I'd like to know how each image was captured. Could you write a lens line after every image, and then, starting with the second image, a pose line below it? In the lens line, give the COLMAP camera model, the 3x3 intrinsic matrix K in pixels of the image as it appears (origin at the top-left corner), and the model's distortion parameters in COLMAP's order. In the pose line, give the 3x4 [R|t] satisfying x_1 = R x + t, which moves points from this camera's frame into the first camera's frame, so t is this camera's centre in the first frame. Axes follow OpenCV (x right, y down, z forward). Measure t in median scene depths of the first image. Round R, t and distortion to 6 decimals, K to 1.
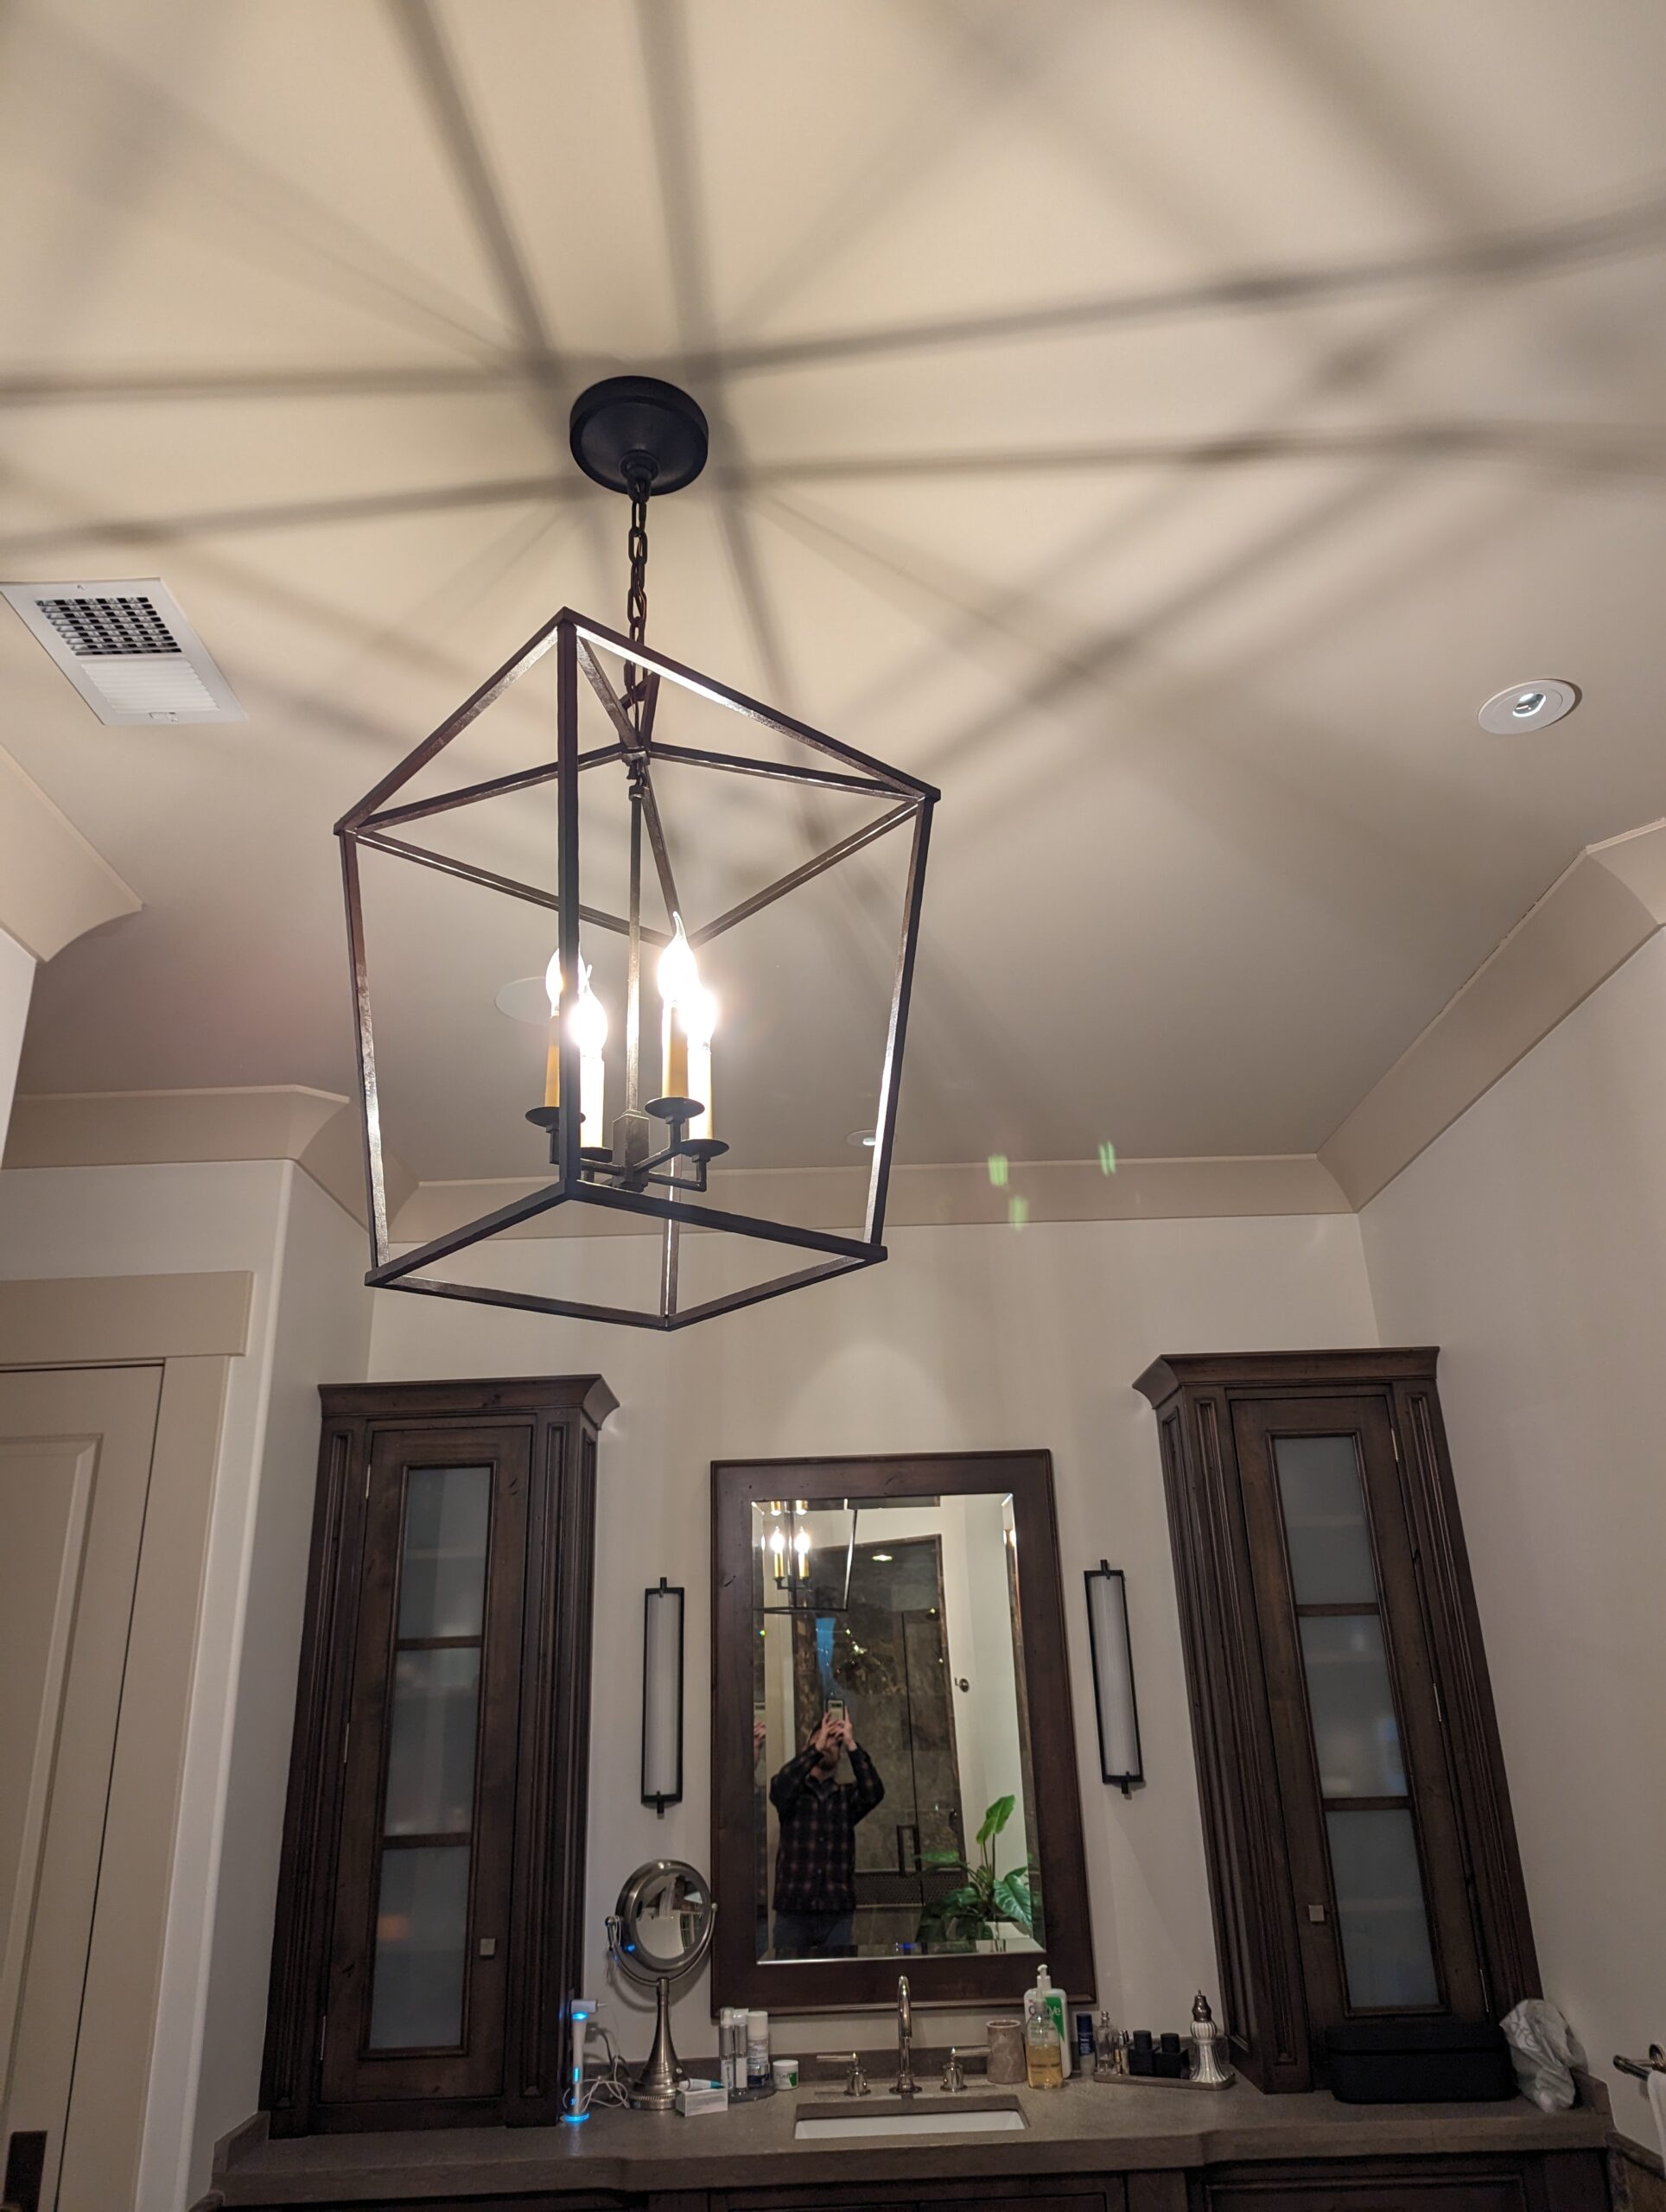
lens RADIAL K [[1554.9, 0, 846.9], [0, 1554.9, 1079.9], [0, 0, 1]] dist [0.043918, -0.040426]
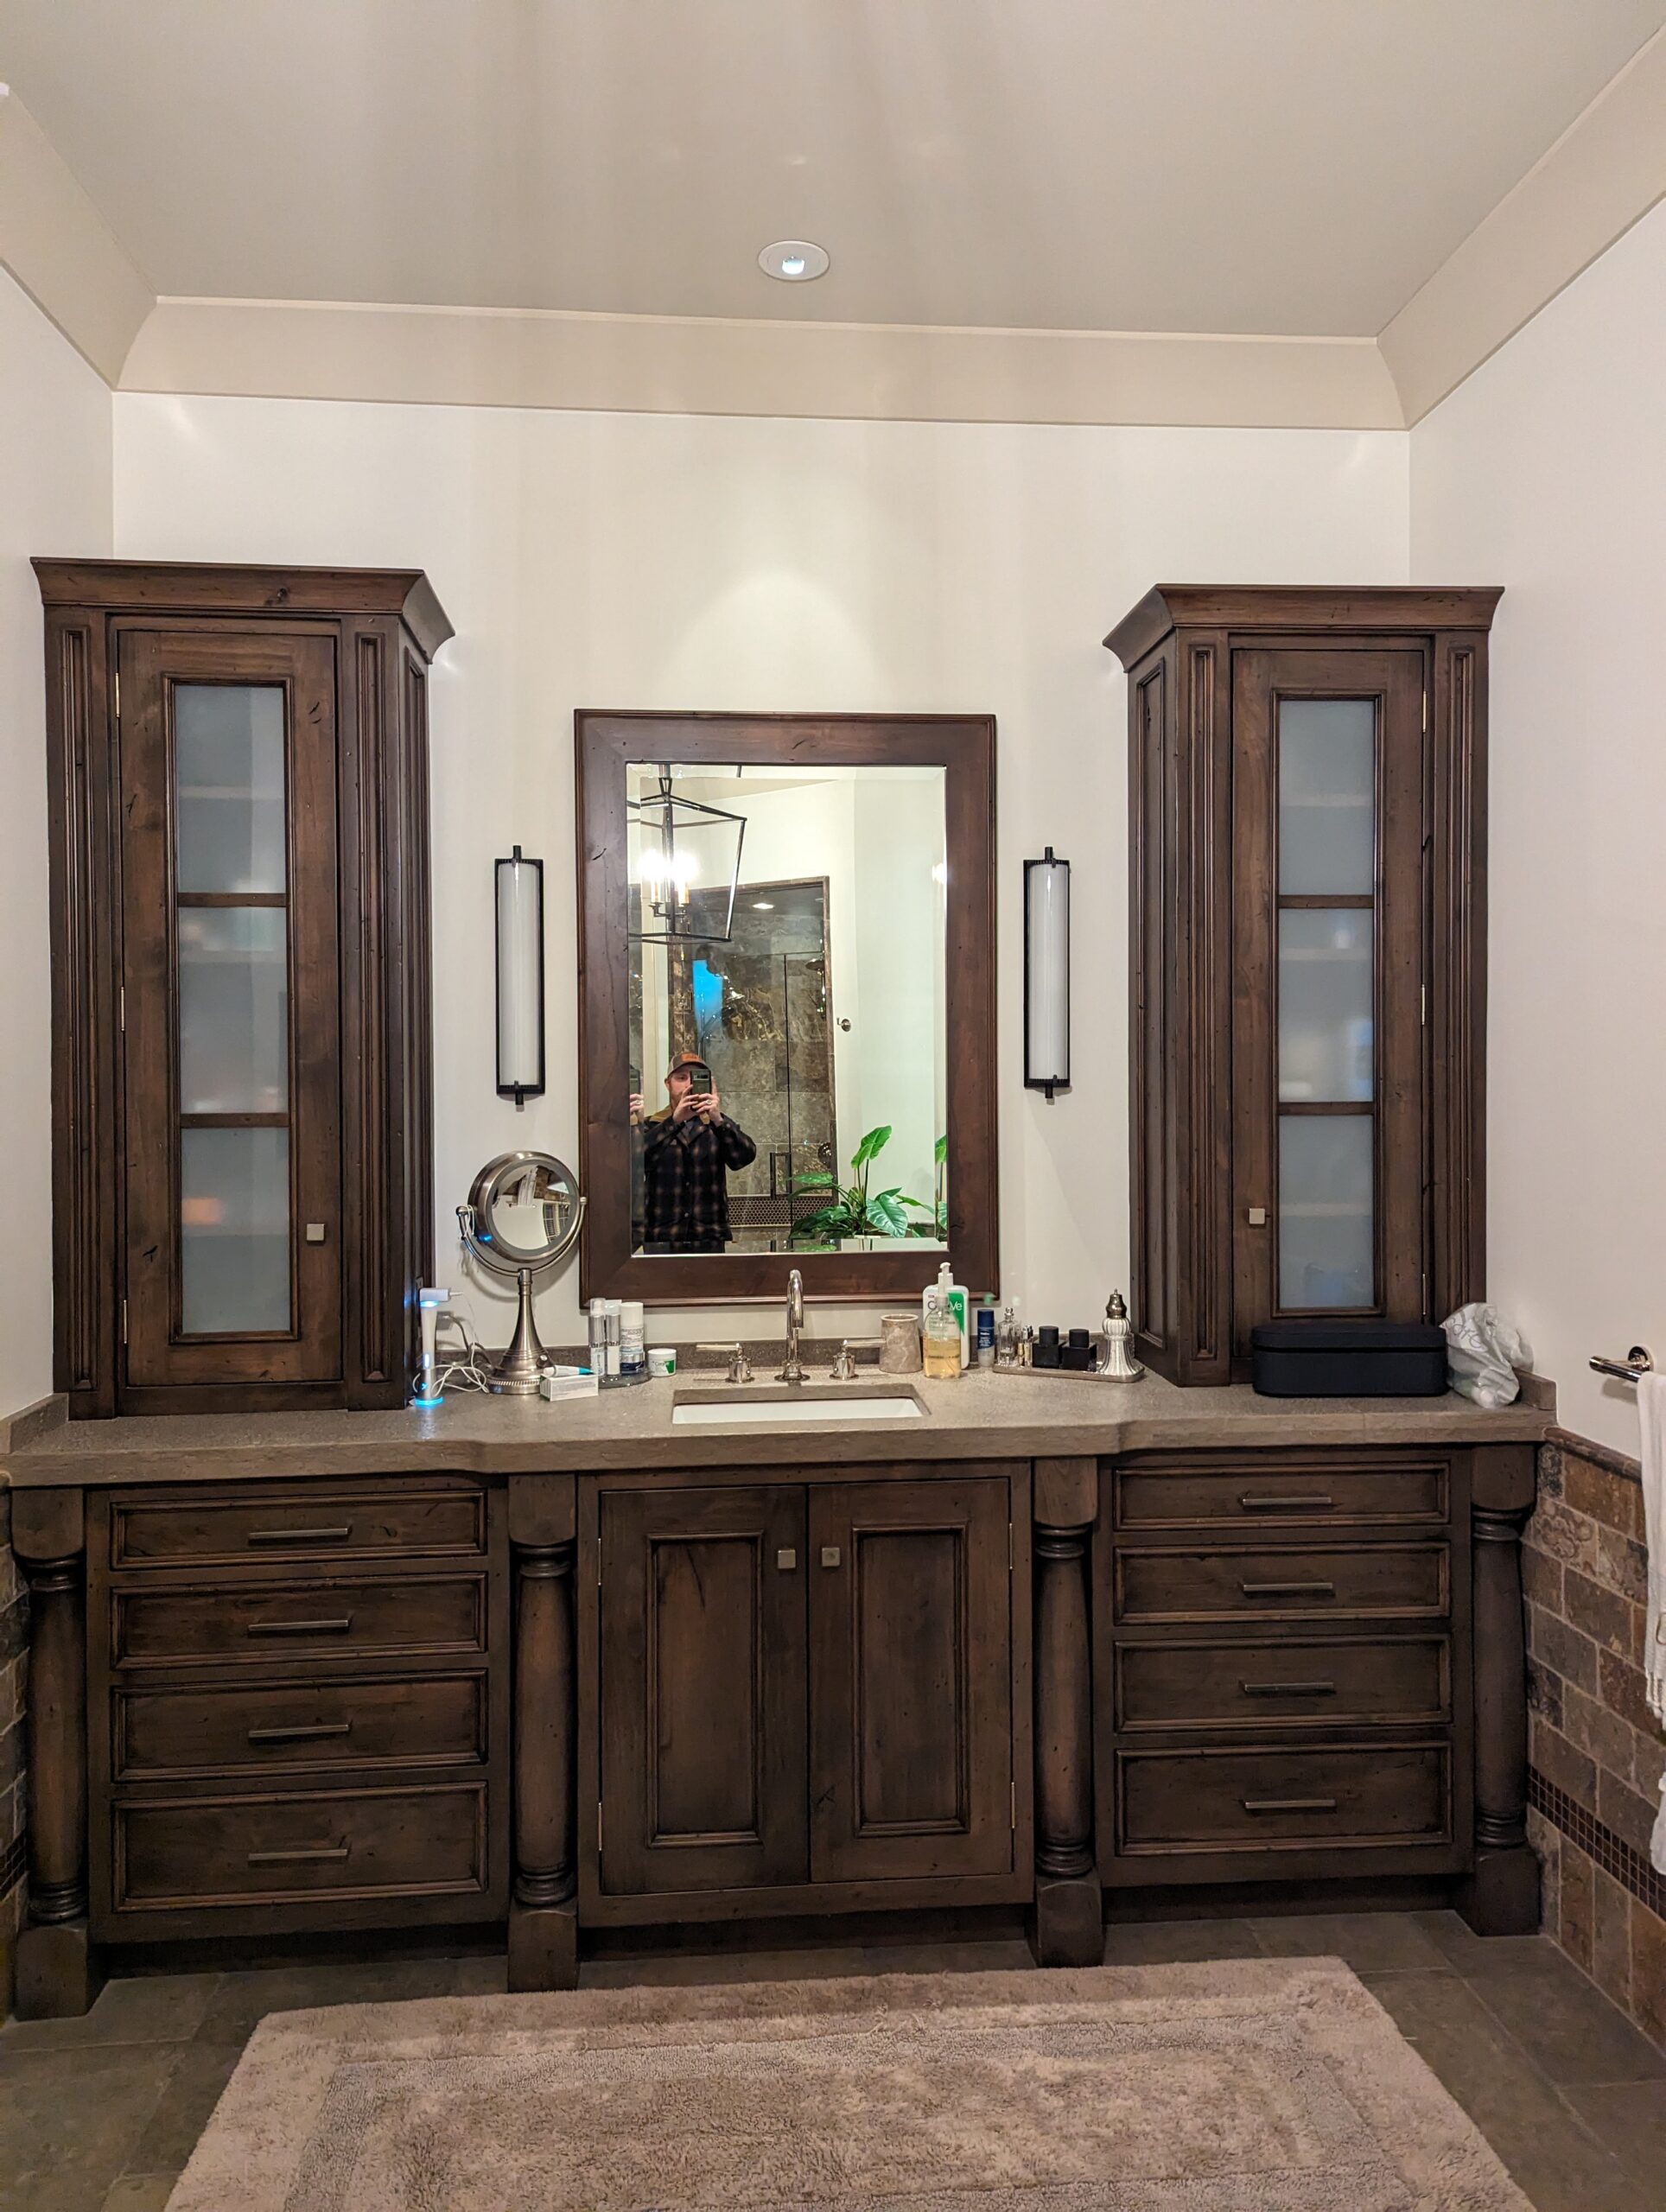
lens RADIAL K [[1554.9, 0, 846.9], [0, 1554.9, 1079.9], [0, 0, 1]] dist [0.043918, -0.040426]
pose [[0.996049, 0.026949, 0.084617, -0.012806], [-0.056748, 0.926073, 0.373052, 0.132670], [-0.068308, -0.376380, 0.923944, 0.211551]]
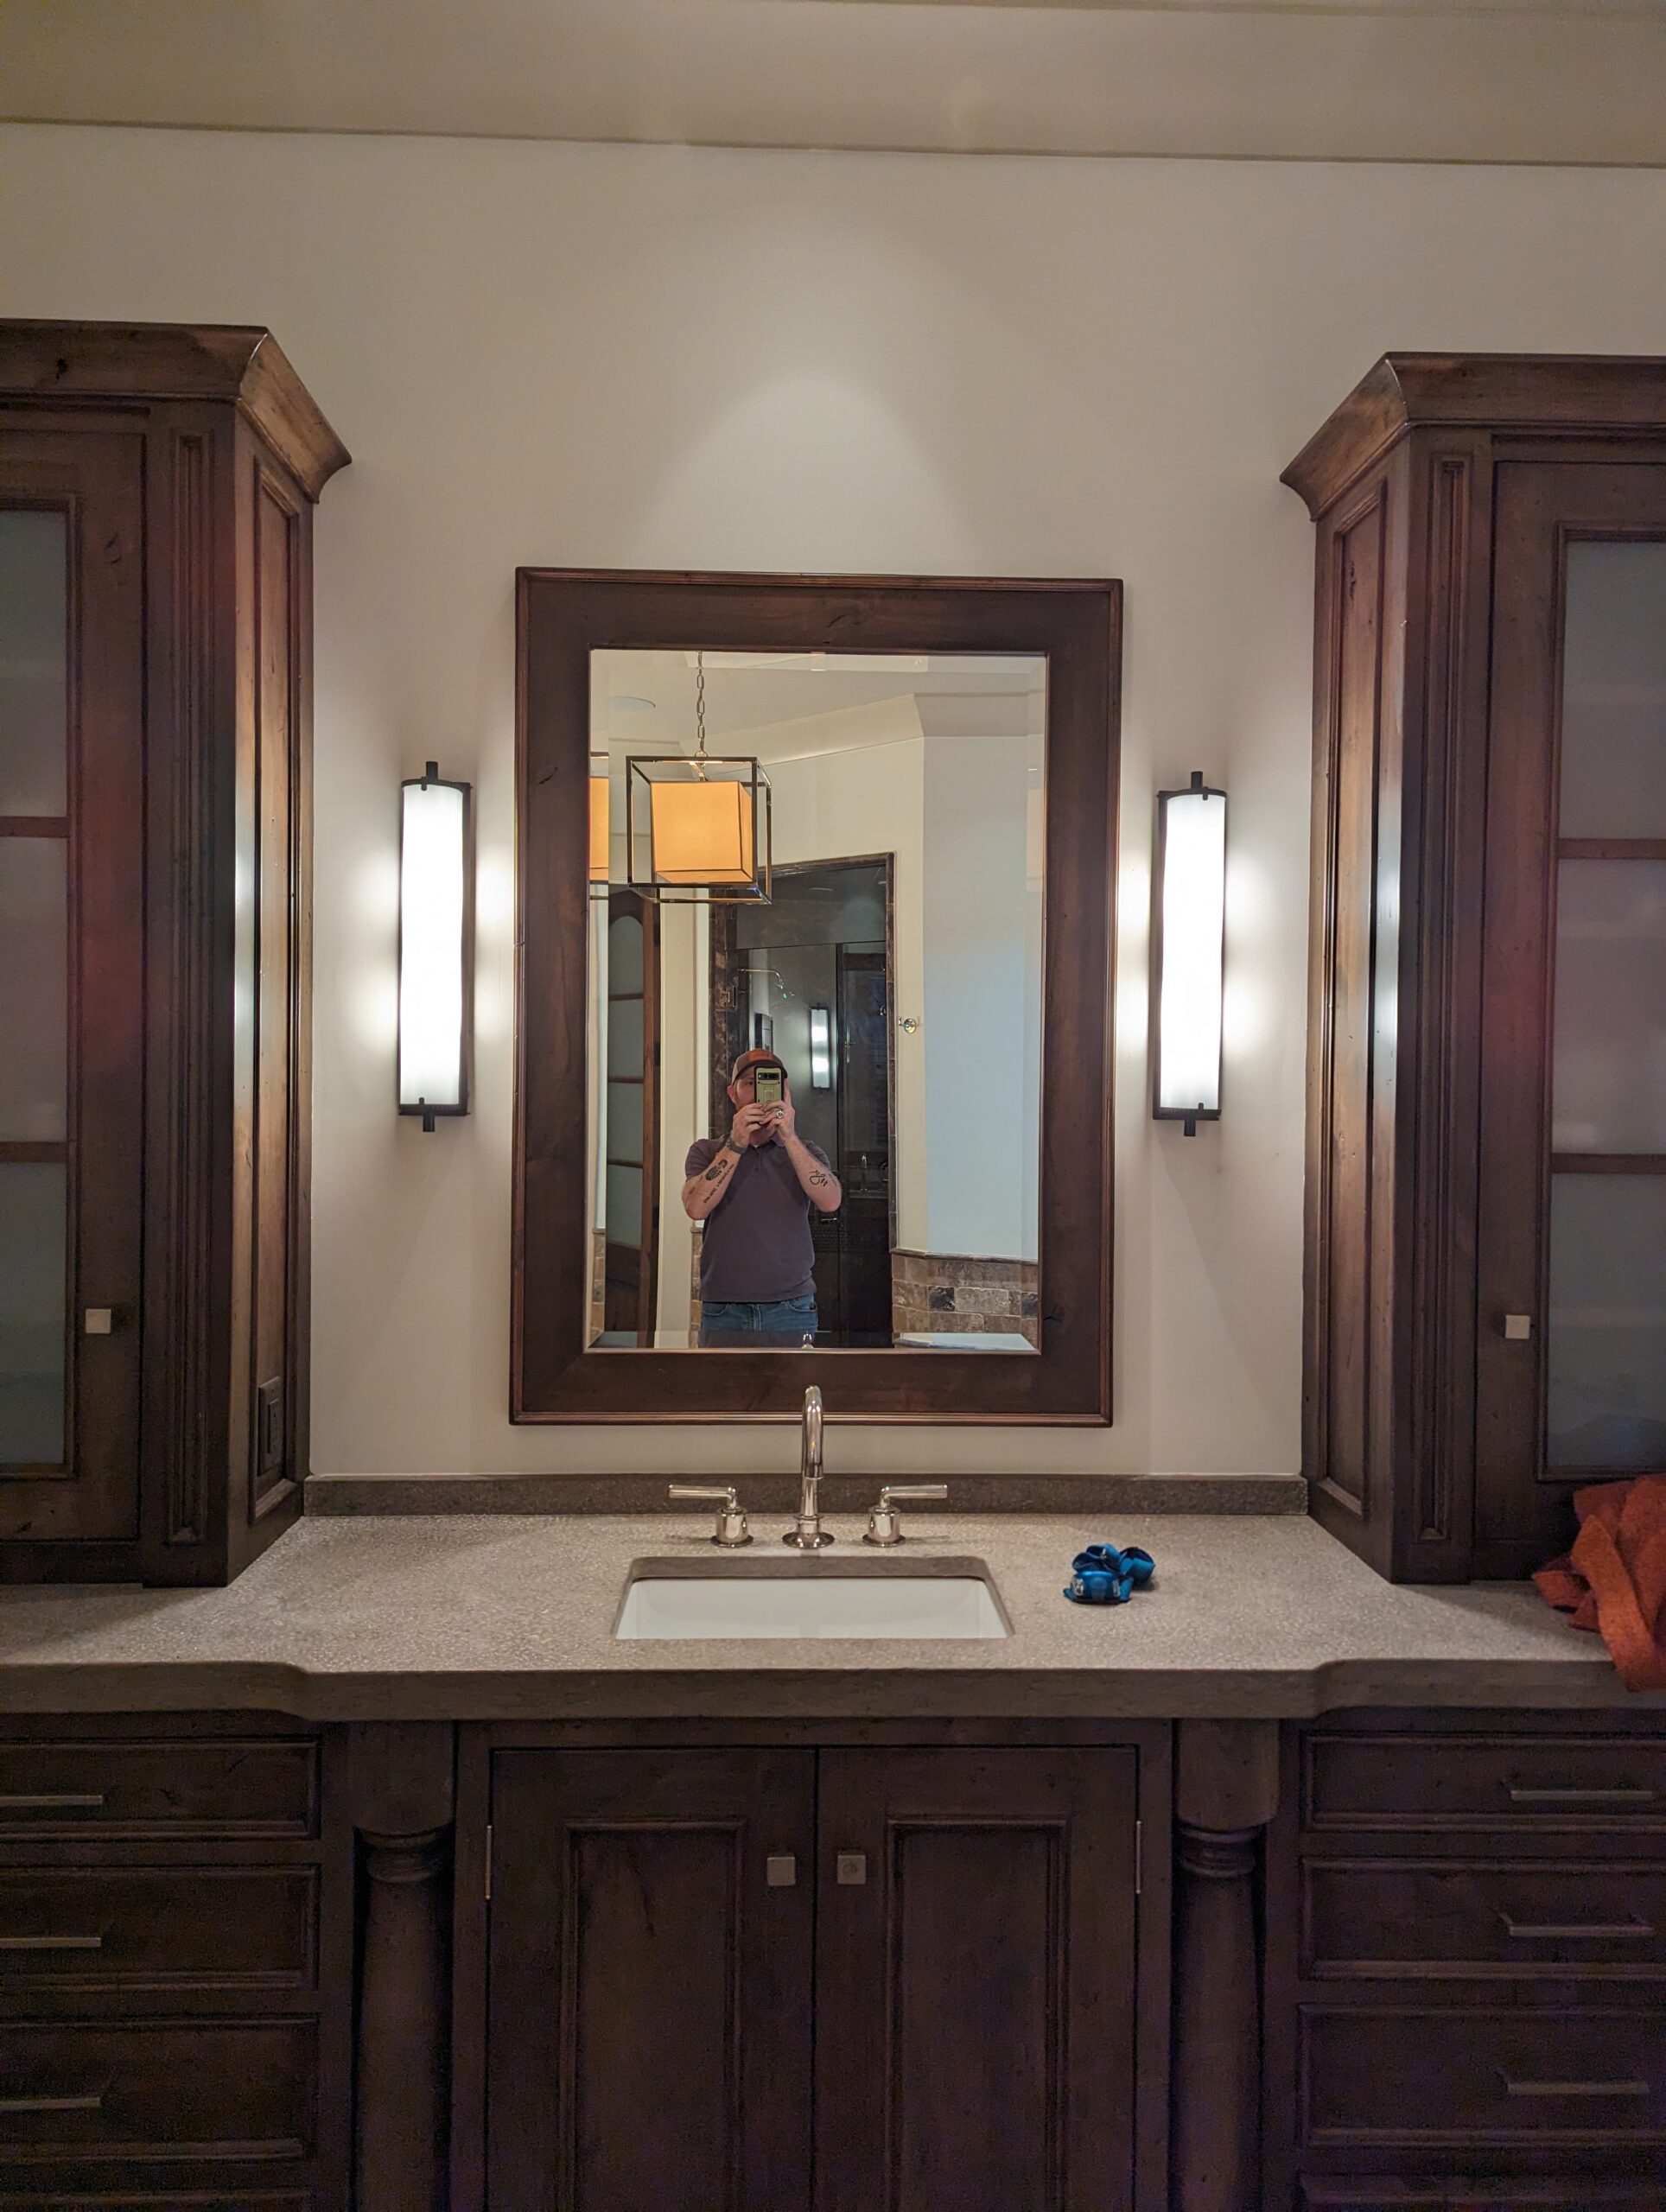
lens RADIAL K [[1554.9, 0, 846.9], [0, 1554.9, 1079.9], [0, 0, 1]] dist [0.043918, -0.040426]
pose [[0.998146, 0.045370, 0.040576, 0.018586], [-0.057349, 0.924353, 0.377203, 0.228271], [-0.020393, -0.378831, 0.925241, 0.478209]]
